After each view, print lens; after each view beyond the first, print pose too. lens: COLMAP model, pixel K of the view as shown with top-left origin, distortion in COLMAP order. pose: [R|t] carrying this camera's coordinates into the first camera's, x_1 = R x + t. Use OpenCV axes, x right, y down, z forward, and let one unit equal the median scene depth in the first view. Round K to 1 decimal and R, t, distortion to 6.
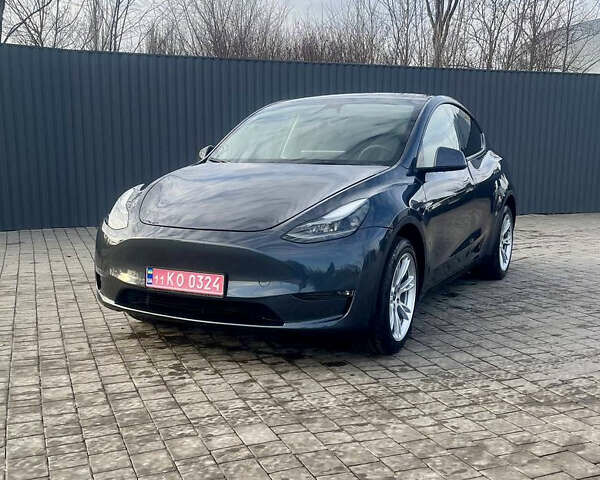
lens RADIAL K [[746.7, 0, 306.2], [0, 746.7, 242.5], [0, 0, 1]] dist [0.054915, 0.000000]
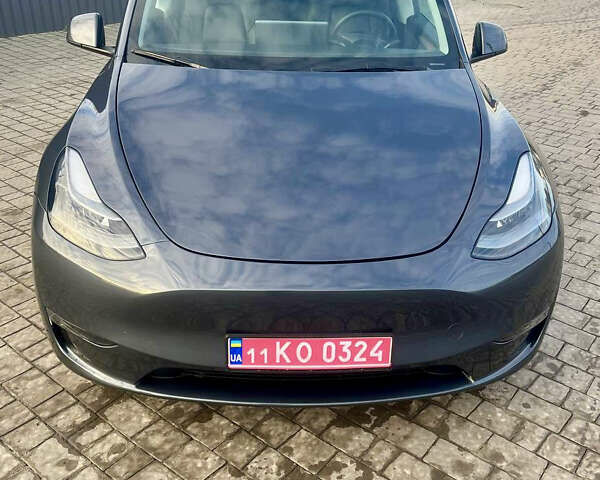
lens RADIAL K [[703.2, 0, 320.1], [0, 703.2, 217.8], [0, 0, 1]] dist [0.028025, 0.000000]
pose [[0.858329, -0.195004, 0.474600, -0.397262], [0.030718, 0.942836, 0.331839, -0.227177], [-0.512180, -0.270248, 0.815253, 0.589350]]
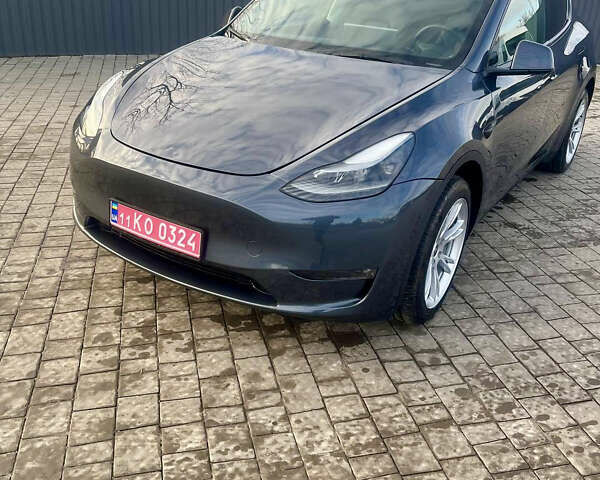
lens RADIAL K [[627.1, 0, 319.1], [0, 627.1, 199.1], [0, 0, 1]] dist [0.029421, 0.000000]
pose [[0.993559, 0.088676, -0.070549, 0.044029], [-0.069182, 0.967773, 0.242135, -0.142401], [0.089747, -0.235694, 0.967674, 0.415012]]
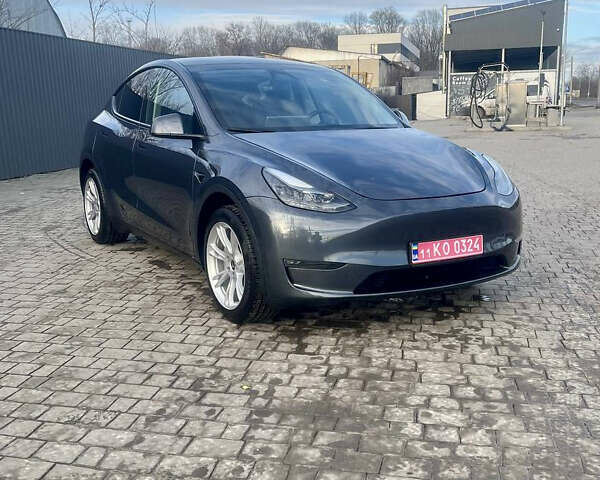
lens RADIAL K [[703.2, 0, 300.4], [0, 703.2, 244.0], [0, 0, 1]] dist [0.028025, 0.000000]
pose [[0.546541, -0.171117, 0.819763, -1.055802], [0.115540, 0.984947, 0.128567, -0.100345], [-0.829423, 0.024449, 0.558085, 0.643281]]
